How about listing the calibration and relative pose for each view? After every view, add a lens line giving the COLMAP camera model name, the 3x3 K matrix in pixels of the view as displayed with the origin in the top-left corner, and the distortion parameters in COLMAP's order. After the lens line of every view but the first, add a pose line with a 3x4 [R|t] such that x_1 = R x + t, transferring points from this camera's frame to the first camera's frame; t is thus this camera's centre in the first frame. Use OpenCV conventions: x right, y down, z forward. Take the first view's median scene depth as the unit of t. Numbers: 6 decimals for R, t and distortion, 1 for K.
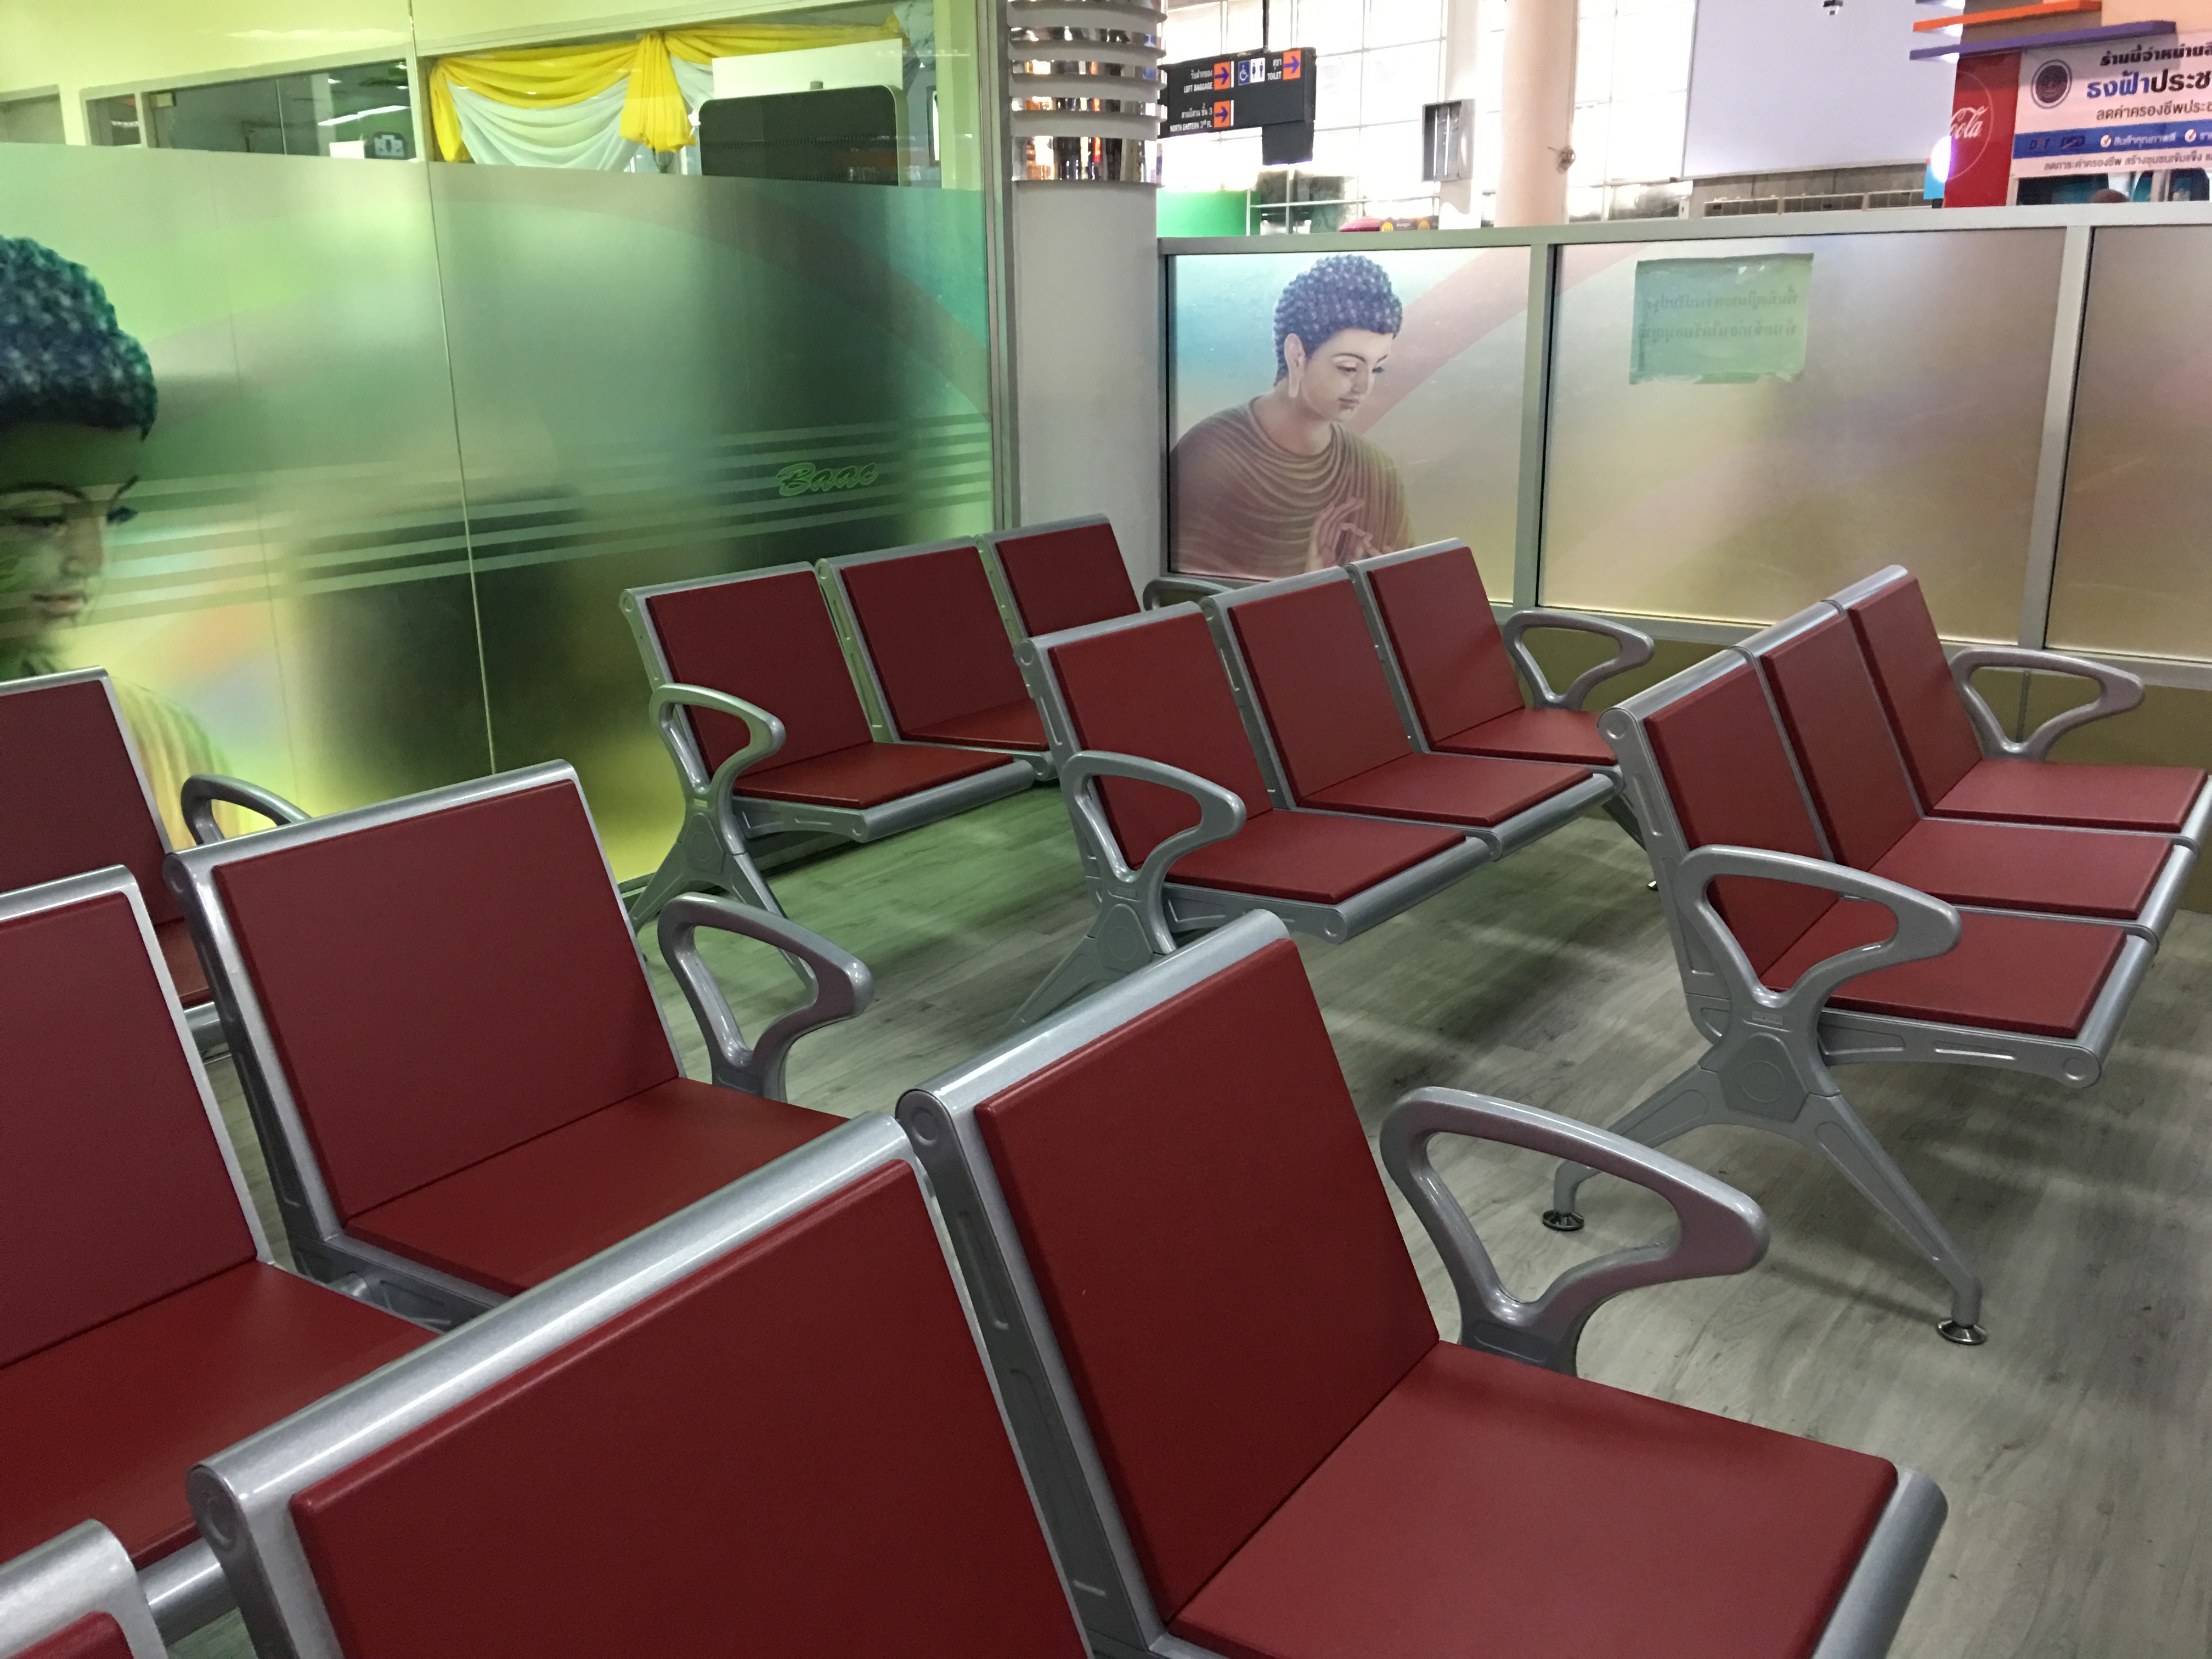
lens RADIAL K [[1874.4, 0, 1092.0], [0, 1874.4, 821.5], [0, 0, 1]] dist [0.136824, -0.218395]
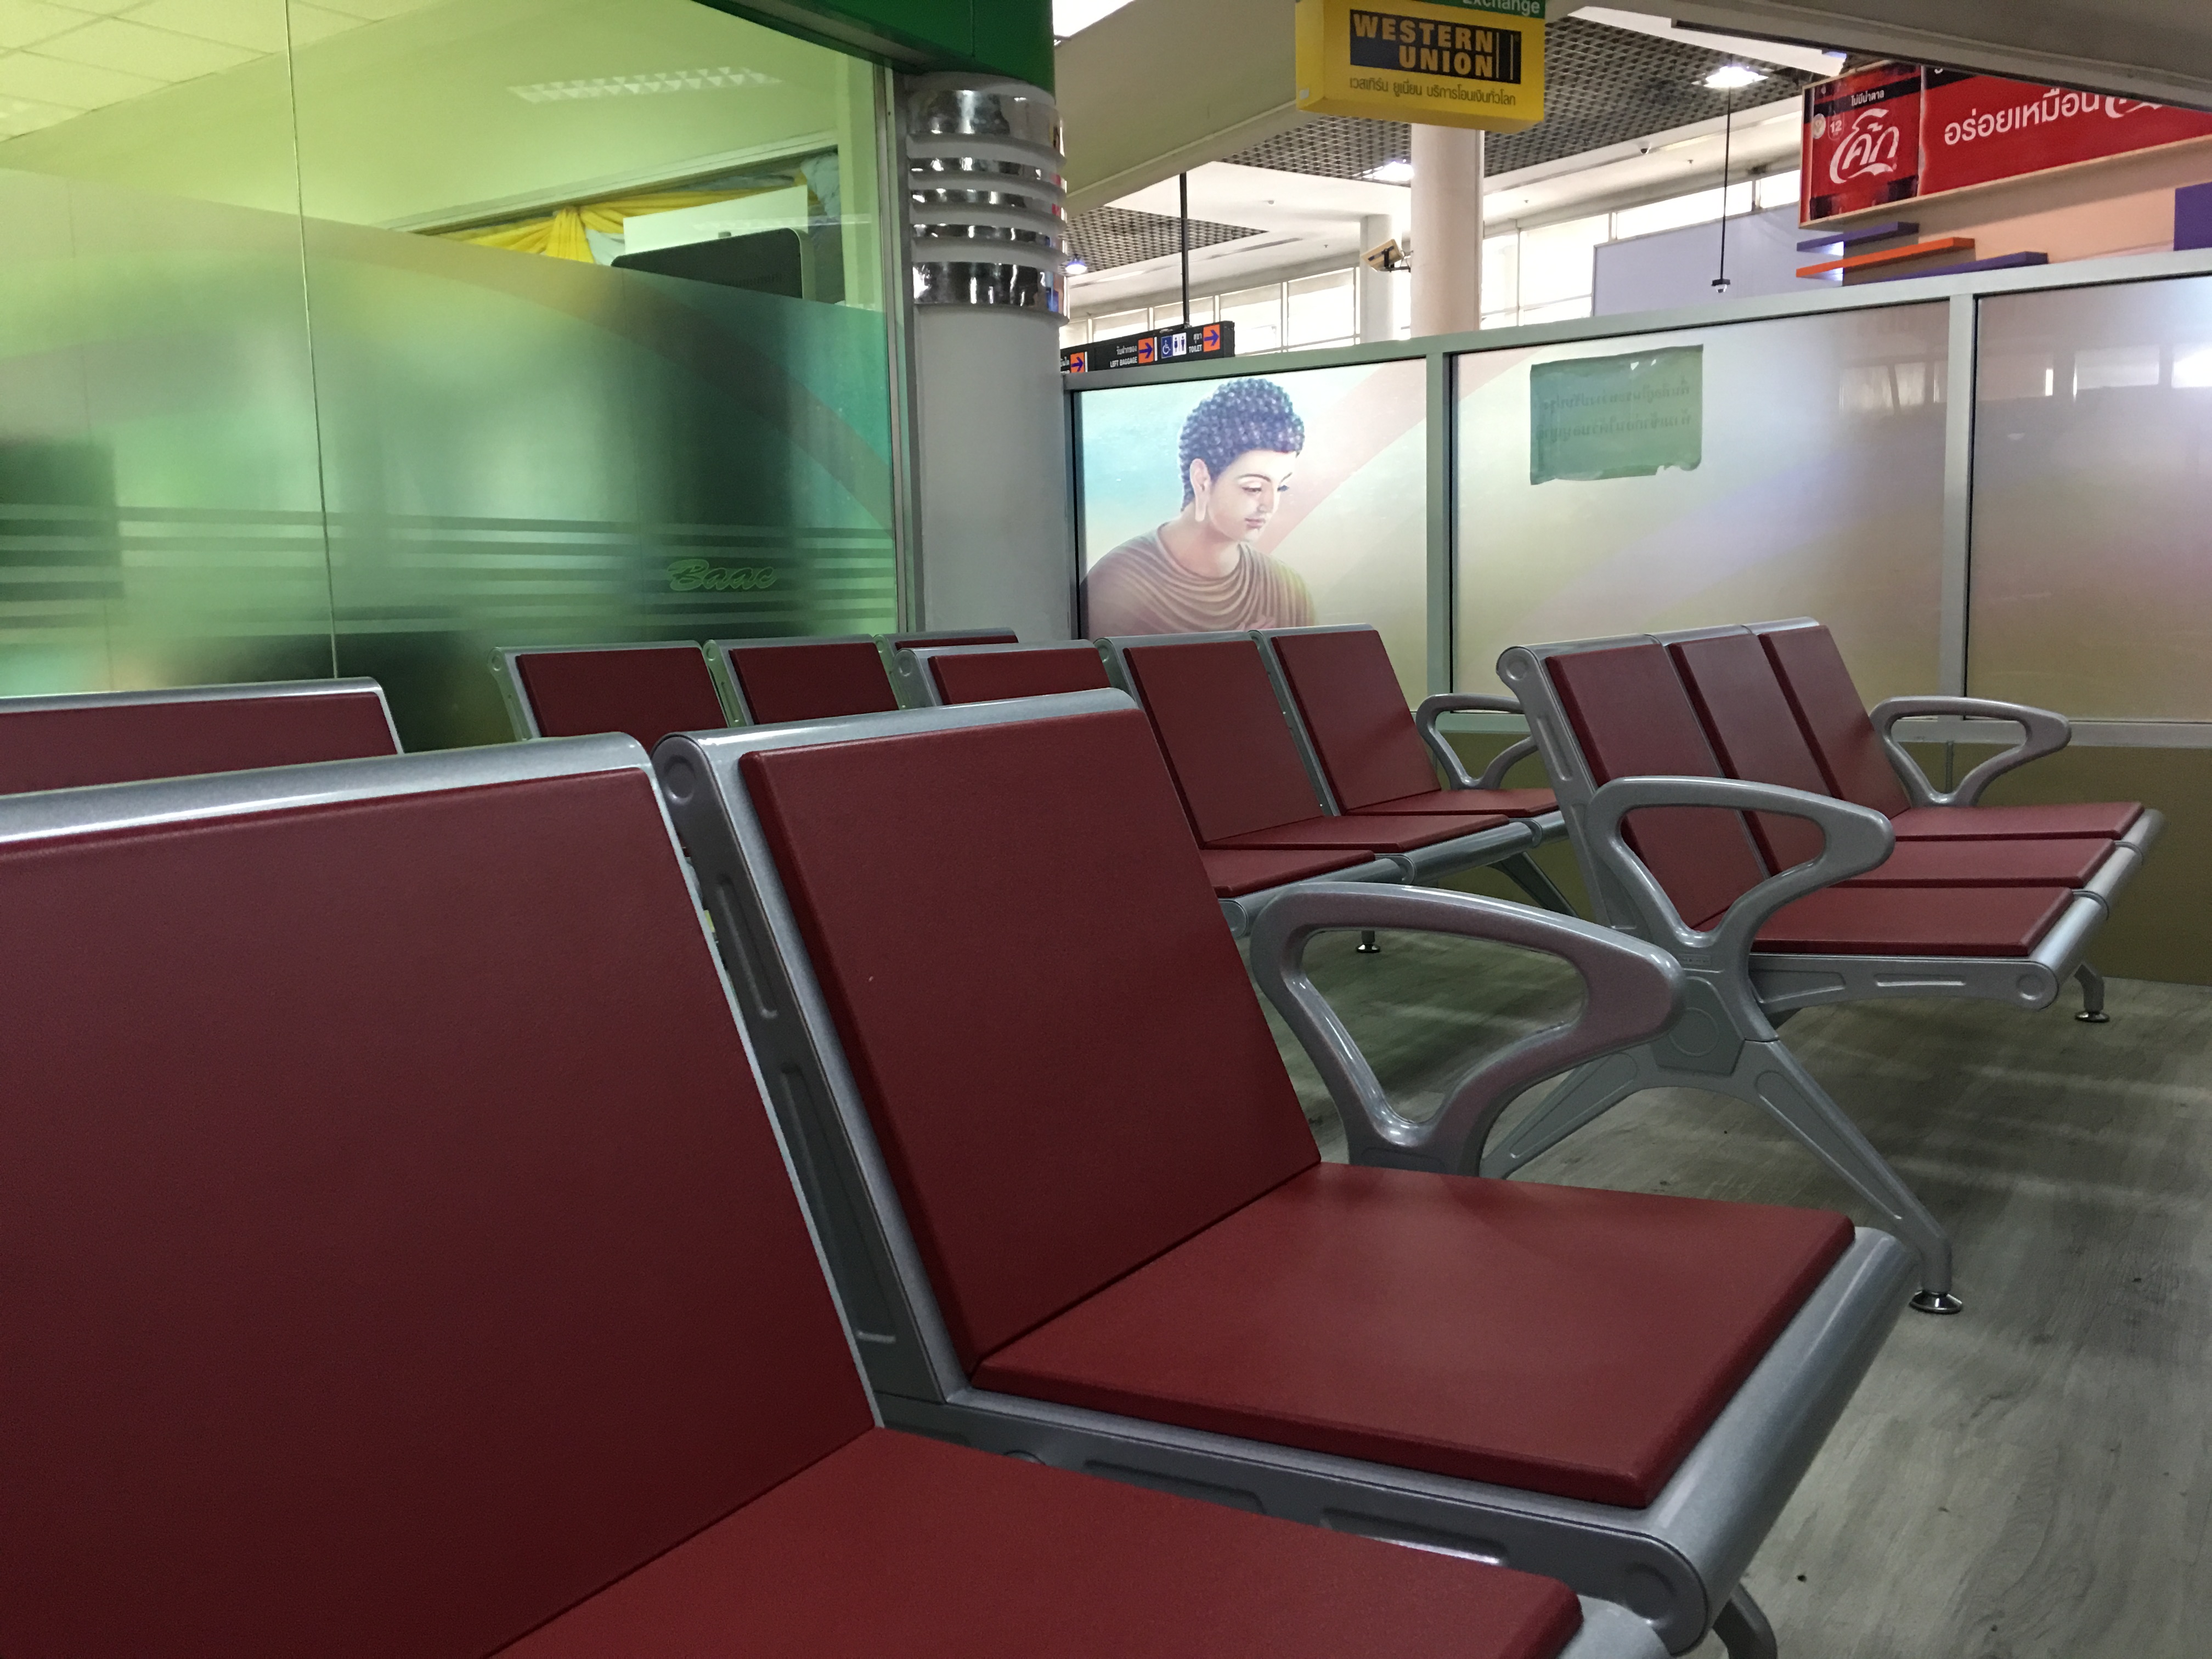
lens RADIAL K [[1874.4, 0, 1092.0], [0, 1874.4, 821.5], [0, 0, 1]] dist [0.136824, -0.218395]
pose [[0.999572, -0.012367, 0.026505, 0.023529], [0.016554, 0.986311, -0.164065, 0.105015], [-0.024113, 0.164434, 0.986093, 0.053139]]
